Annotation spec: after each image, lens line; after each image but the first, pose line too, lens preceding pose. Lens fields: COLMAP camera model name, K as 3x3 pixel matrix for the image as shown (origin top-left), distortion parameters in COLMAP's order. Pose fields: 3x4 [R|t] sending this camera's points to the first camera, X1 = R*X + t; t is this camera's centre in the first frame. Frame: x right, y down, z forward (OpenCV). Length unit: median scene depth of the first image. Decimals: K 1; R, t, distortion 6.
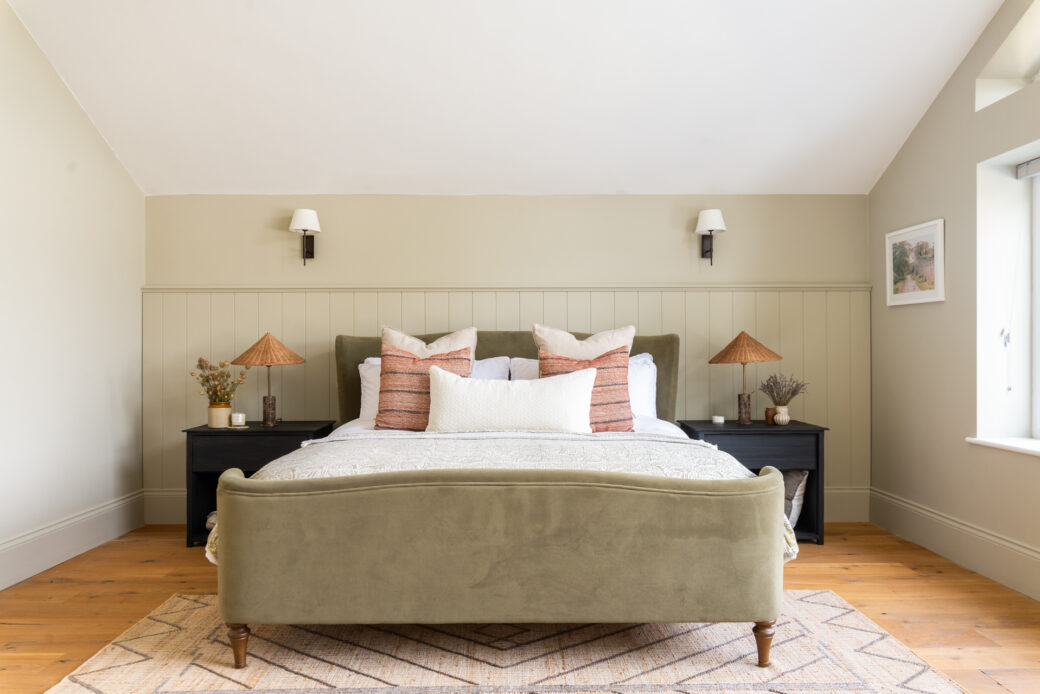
lens RADIAL K [[777.0, 0, 514.0], [0, 777.0, 346.2], [0, 0, 1]] dist [0.007677, -0.012180]
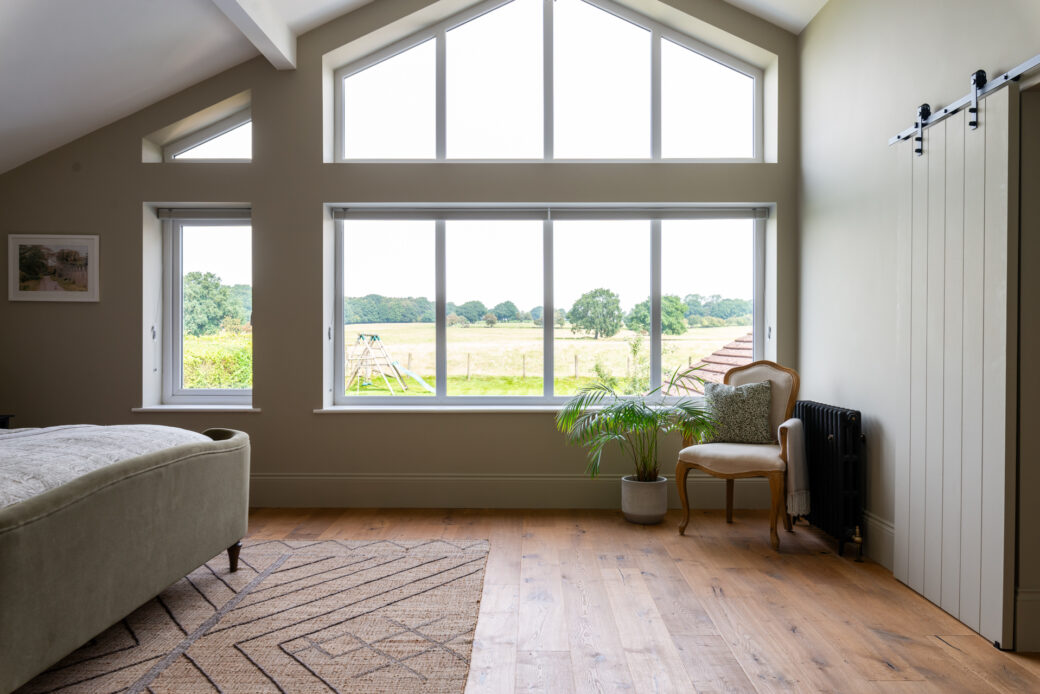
lens RADIAL K [[777.0, 0, 526.9], [0, 777.0, 345.0], [0, 0, 1]] dist [0.007677, -0.012180]
pose [[0.015519, -0.001870, 0.999878, -0.651665], [-0.007463, 0.999970, 0.001986, 0.002679], [-0.999852, -0.007492, 0.015504, 0.288613]]
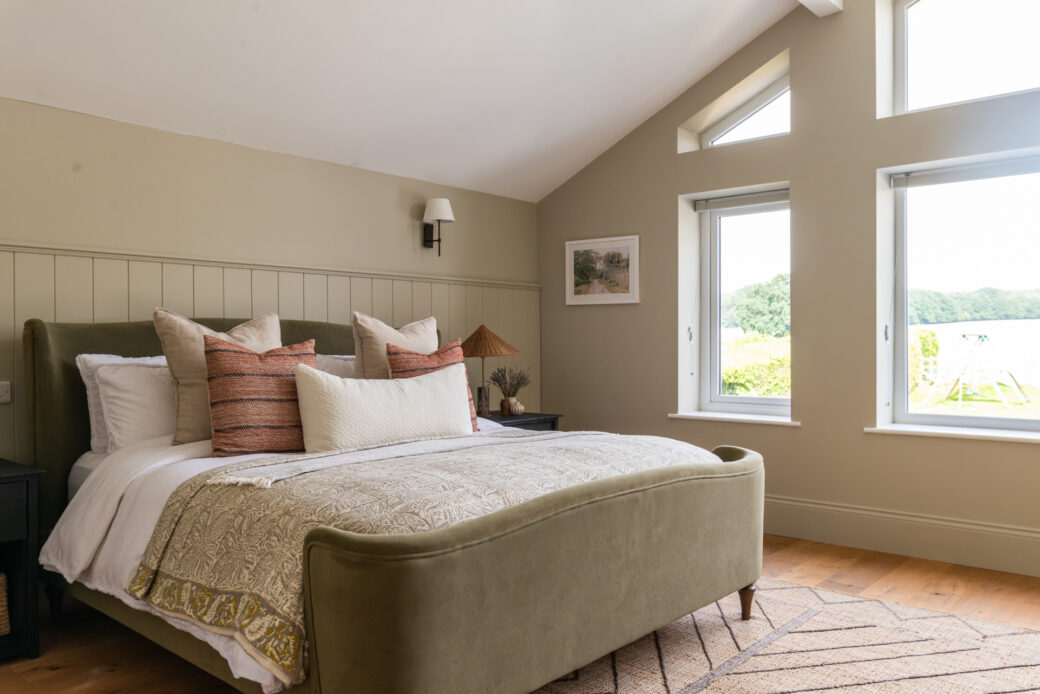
lens RADIAL K [[810.7, 0, 524.8], [0, 810.7, 345.3], [0, 0, 1]] dist [-0.006530, 0.000595]
pose [[0.666328, -0.000853, 0.745659, -0.490212], [-0.004515, 0.999976, 0.005179, 0.001737], [-0.745645, -0.006818, 0.666308, 0.280416]]
